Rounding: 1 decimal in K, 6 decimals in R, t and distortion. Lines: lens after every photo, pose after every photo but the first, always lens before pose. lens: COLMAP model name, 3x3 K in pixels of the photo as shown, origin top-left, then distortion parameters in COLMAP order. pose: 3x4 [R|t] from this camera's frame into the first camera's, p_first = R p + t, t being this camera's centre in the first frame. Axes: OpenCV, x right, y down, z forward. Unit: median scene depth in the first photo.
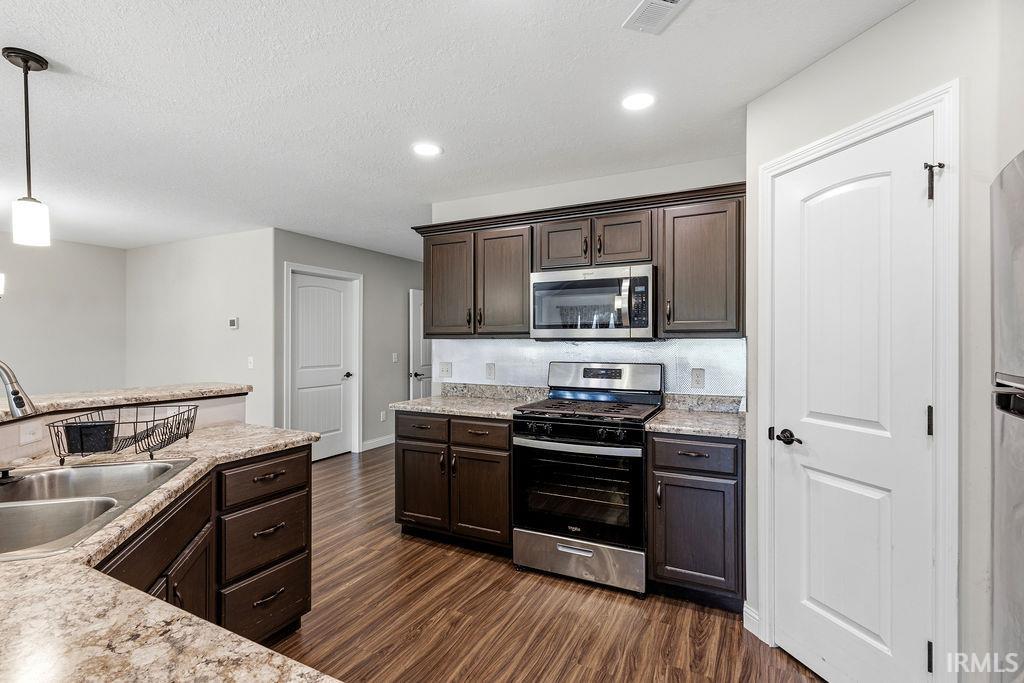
lens RADIAL K [[484.5, 0, 502.5], [0, 484.5, 335.5], [0, 0, 1]] dist [0.009269, -0.001987]
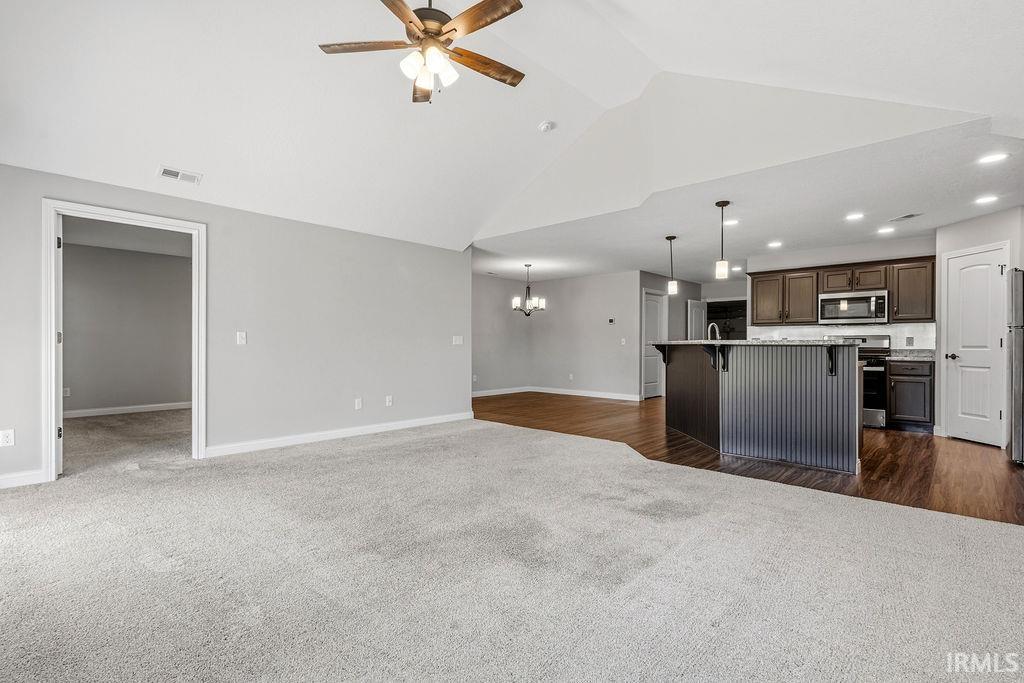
lens RADIAL K [[484.5, 0, 510.8], [0, 484.5, 342.3], [0, 0, 1]] dist [0.009269, -0.001987]
pose [[0.964598, -0.000016, -0.263724, -0.807928], [0.002358, 0.999961, 0.008564, 0.075532], [0.263714, -0.008882, 0.964560, -1.704323]]
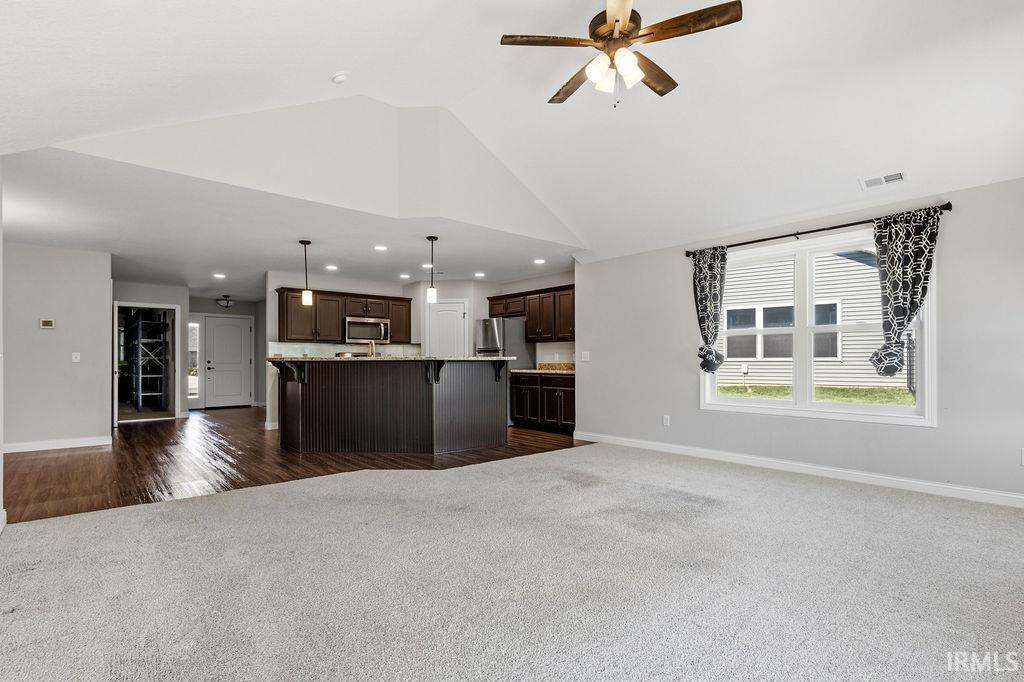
lens RADIAL K [[484.5, 0, 521.2], [0, 484.5, 360.7], [0, 0, 1]] dist [0.009269, -0.001987]
pose [[0.368718, -0.004079, 0.929532, -2.254899], [-0.008085, 0.999938, 0.007595, 0.084586], [-0.929506, -0.010316, 0.368663, -0.913519]]
